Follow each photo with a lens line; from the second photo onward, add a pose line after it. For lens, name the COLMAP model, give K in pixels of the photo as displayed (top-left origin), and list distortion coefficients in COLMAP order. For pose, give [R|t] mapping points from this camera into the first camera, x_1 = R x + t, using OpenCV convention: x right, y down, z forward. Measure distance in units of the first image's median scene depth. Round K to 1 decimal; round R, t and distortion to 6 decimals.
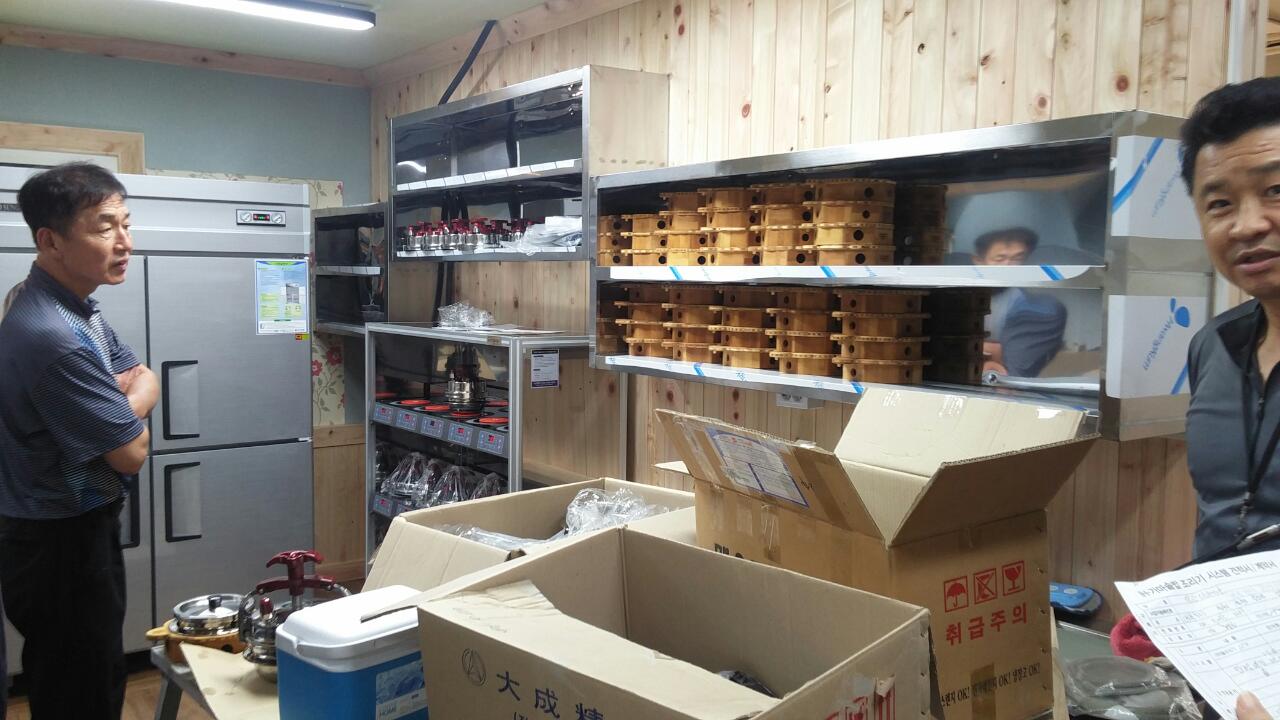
lens RADIAL K [[1085.3, 0, 638.5], [0, 1085.3, 364.4], [0, 0, 1]] dist [0.017723, -0.005992]
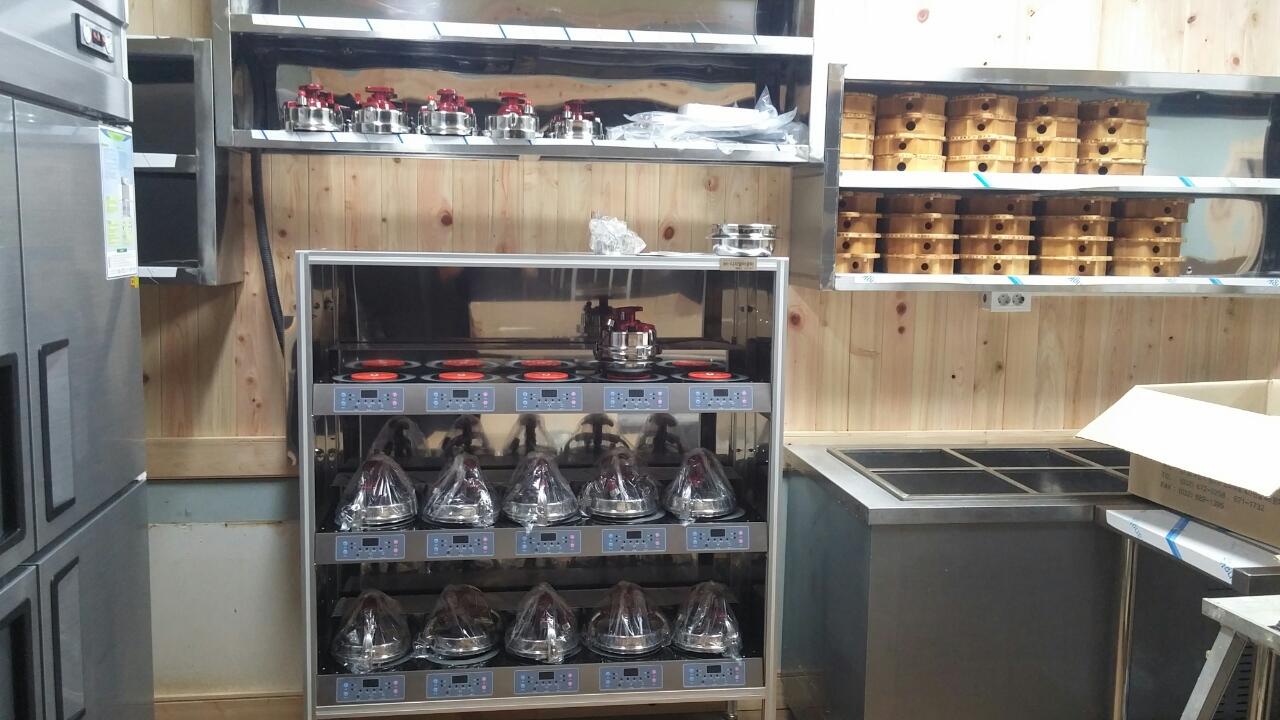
lens RADIAL K [[1085.3, 0, 642.1], [0, 1085.3, 355.1], [0, 0, 1]] dist [0.017723, -0.005992]
pose [[0.475039, -0.103225, 0.873889, -0.979777], [0.063333, 0.994531, 0.083048, -0.029690], [-0.877683, 0.015895, 0.478978, 0.818062]]
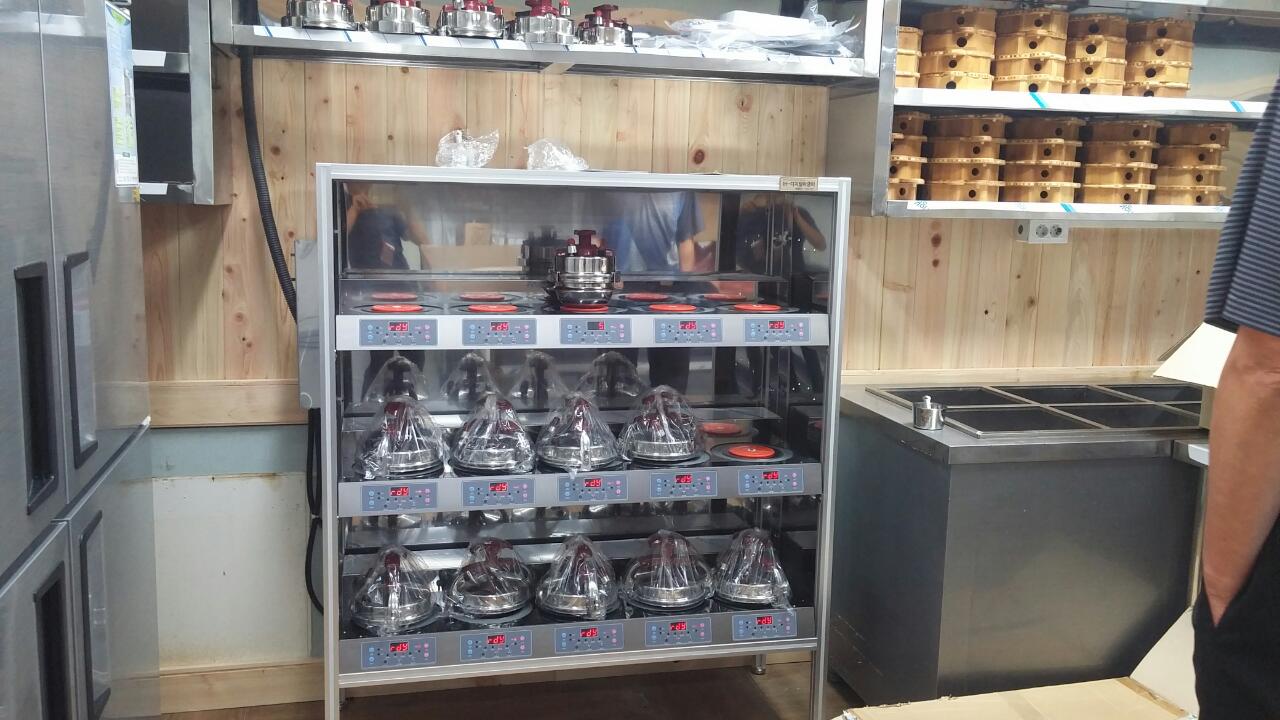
lens RADIAL K [[1085.3, 0, 635.6], [0, 1085.3, 358.3], [0, 0, 1]] dist [0.017723, -0.005992]
pose [[0.390031, -0.141241, 0.909905, -0.969691], [0.058539, 0.989970, 0.128576, -0.007631], [-0.918939, 0.003116, 0.394387, 0.965813]]
